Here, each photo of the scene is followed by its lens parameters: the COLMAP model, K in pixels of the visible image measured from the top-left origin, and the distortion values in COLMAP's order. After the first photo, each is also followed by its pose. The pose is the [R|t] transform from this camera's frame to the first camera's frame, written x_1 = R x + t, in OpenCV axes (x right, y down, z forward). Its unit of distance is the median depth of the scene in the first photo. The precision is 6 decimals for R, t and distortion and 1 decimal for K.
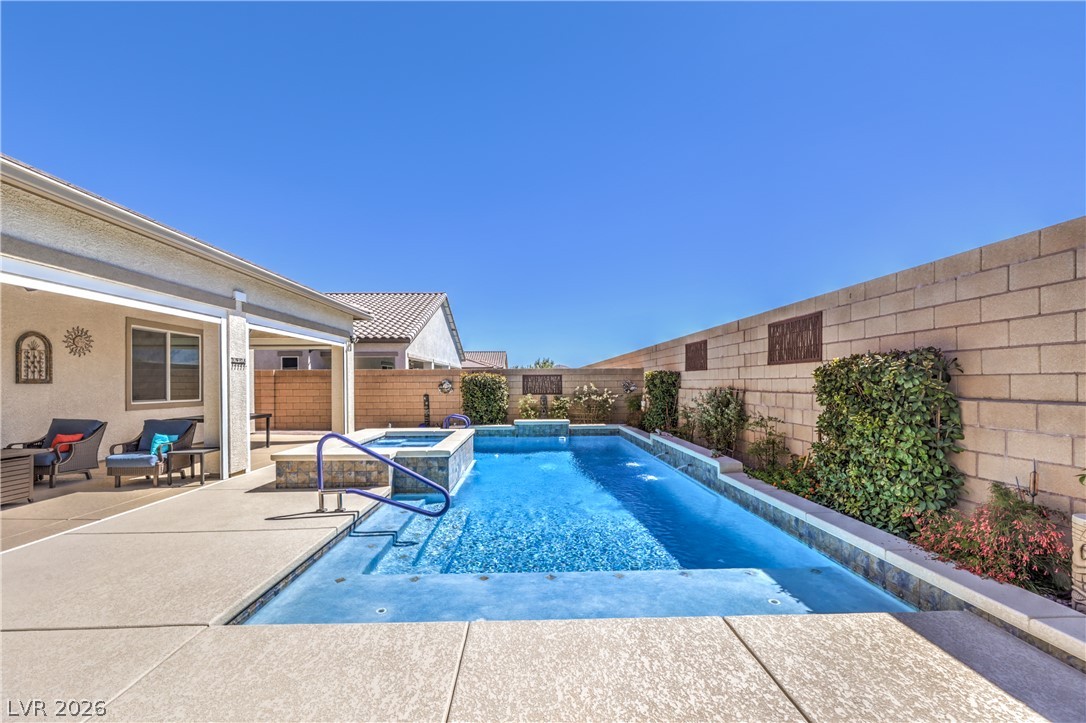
lens RADIAL K [[445.3, 0, 537.5], [0, 445.3, 367.7], [0, 0, 1]] dist [0.000261, -0.000233]
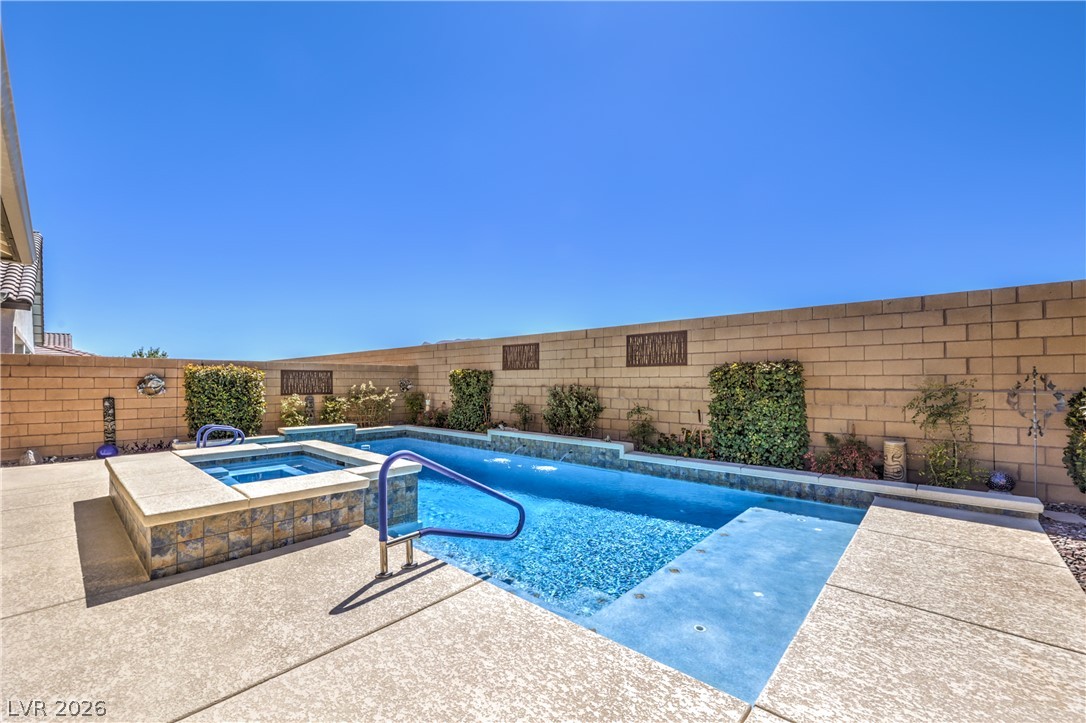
lens RADIAL K [[445.3, 0, 538.7], [0, 445.3, 360.2], [0, 0, 1]] dist [0.000261, -0.000233]
pose [[0.686237, 0.041012, 0.726221, -0.594200], [-0.028330, 0.999159, -0.029655, 0.020178], [-0.726826, -0.000223, 0.686822, 0.295178]]
